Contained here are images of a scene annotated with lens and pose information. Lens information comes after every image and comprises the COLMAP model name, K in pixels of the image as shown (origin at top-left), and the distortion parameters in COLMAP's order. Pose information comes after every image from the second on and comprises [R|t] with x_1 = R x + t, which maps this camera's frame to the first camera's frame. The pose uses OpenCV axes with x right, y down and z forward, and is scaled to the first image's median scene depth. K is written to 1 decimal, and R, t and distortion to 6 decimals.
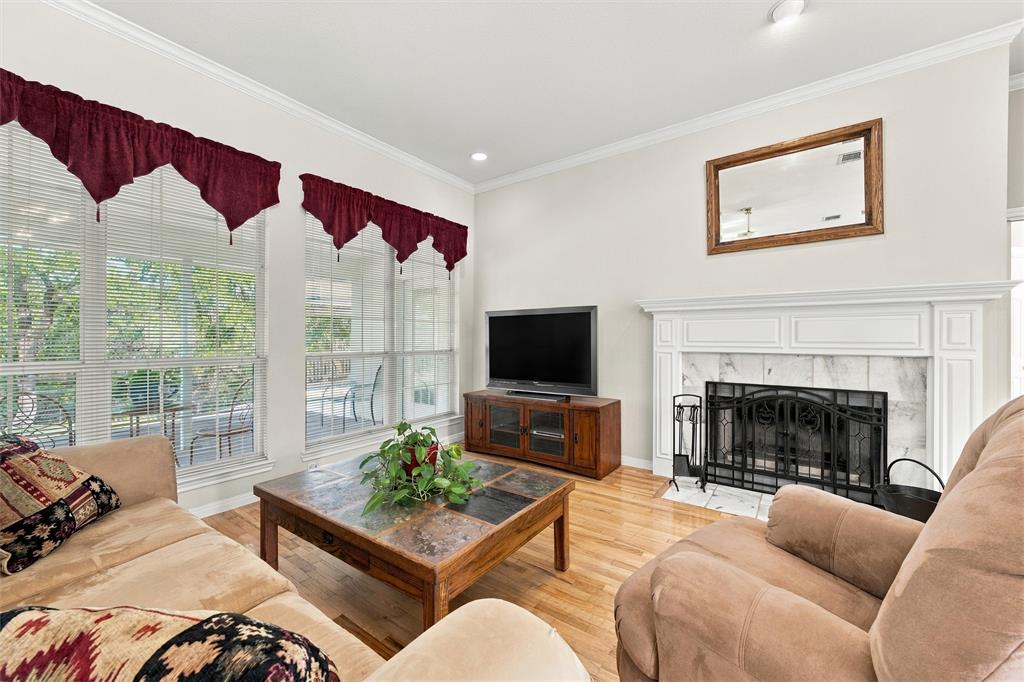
lens RADIAL K [[386.3, 0, 512.3], [0, 386.3, 337.9], [0, 0, 1]] dist [-0.002625, -0.000058]
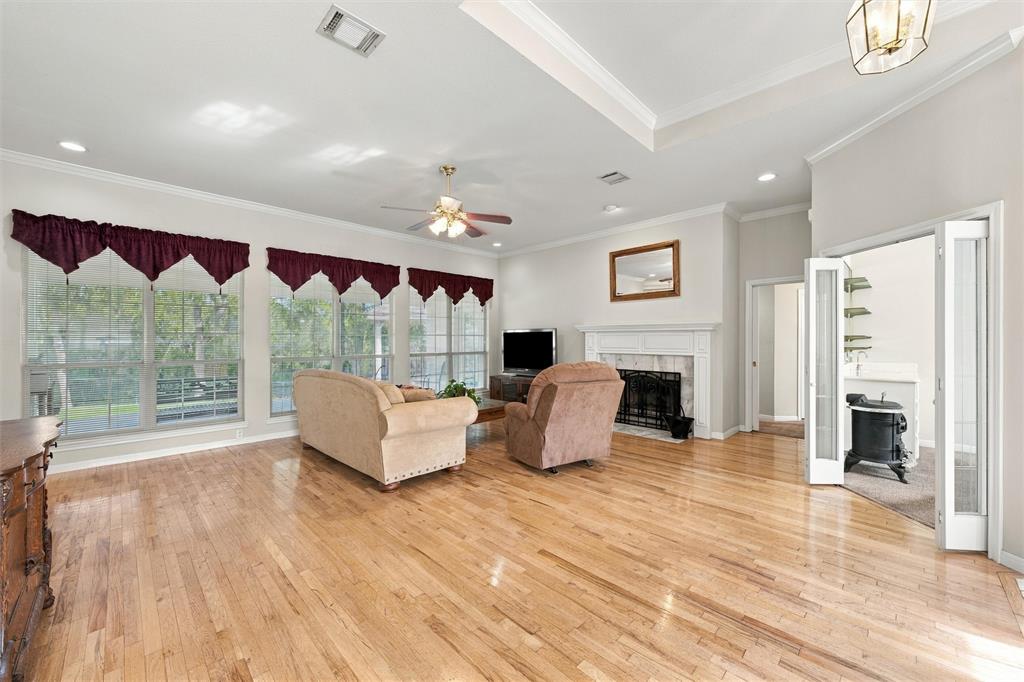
lens RADIAL K [[386.3, 0, 517.1], [0, 386.3, 337.9], [0, 0, 1]] dist [-0.002625, -0.000058]
pose [[0.989466, -0.002767, -0.144742, 0.317947], [0.002448, 0.999994, -0.002379, -0.033395], [0.144748, 0.001999, 0.989467, -0.916746]]
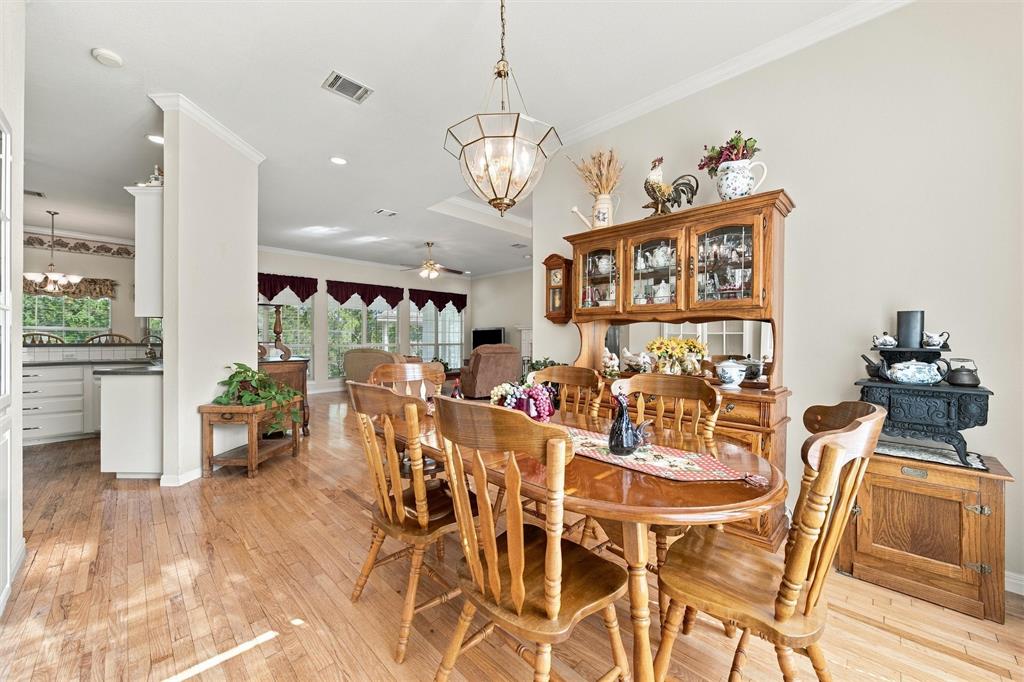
lens RADIAL K [[386.3, 0, 518.6], [0, 386.3, 340.2], [0, 0, 1]] dist [-0.002625, -0.000058]
pose [[0.989249, -0.001145, -0.146237, 0.791038], [0.001201, 0.999999, 0.000292, 0.012758], [0.146237, -0.000465, 0.989249, -1.952008]]
